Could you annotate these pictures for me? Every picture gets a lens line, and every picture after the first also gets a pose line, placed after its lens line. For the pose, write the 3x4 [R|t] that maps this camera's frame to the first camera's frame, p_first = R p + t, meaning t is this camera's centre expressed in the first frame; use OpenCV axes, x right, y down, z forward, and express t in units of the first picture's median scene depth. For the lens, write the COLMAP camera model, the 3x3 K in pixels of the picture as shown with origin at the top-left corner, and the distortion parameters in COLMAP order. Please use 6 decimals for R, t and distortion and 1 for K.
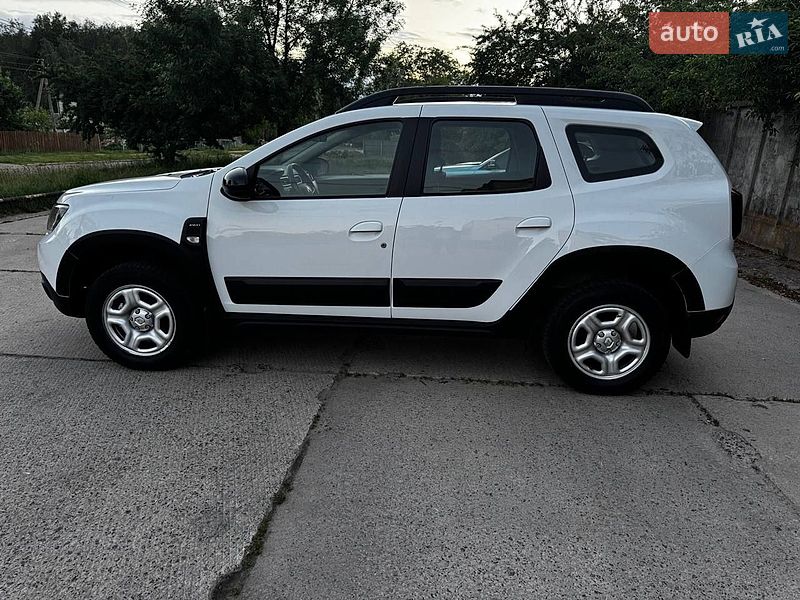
lens RADIAL K [[567.0, 0, 395.5], [0, 567.0, 300.3], [0, 0, 1]] dist [0.022922, -0.025344]
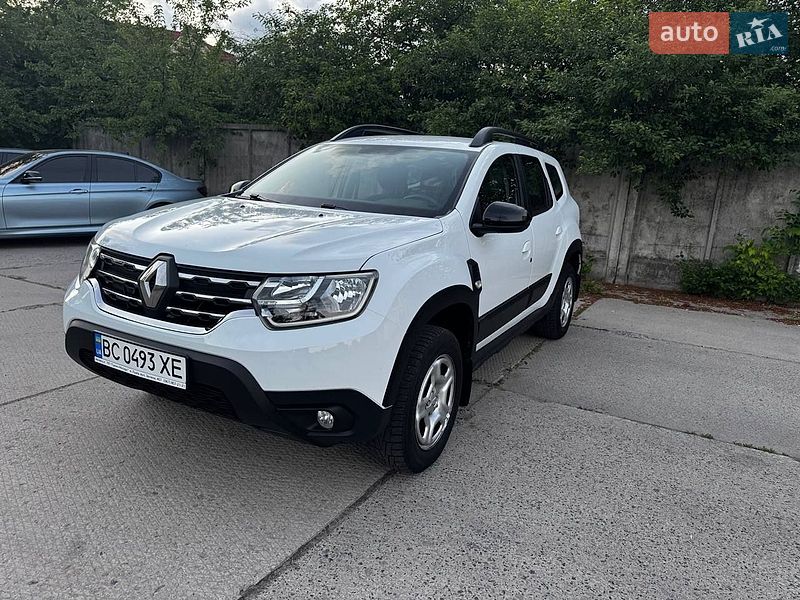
lens RADIAL K [[567.7, 0, 402.6], [0, 567.7, 303.3], [0, 0, 1]] dist [0.029640, -0.036605]
pose [[0.398660, -0.202587, 0.894443, -1.198164], [0.205544, 0.970223, 0.128138, -0.214721], [-0.893768, 0.132764, 0.428430, 0.728926]]
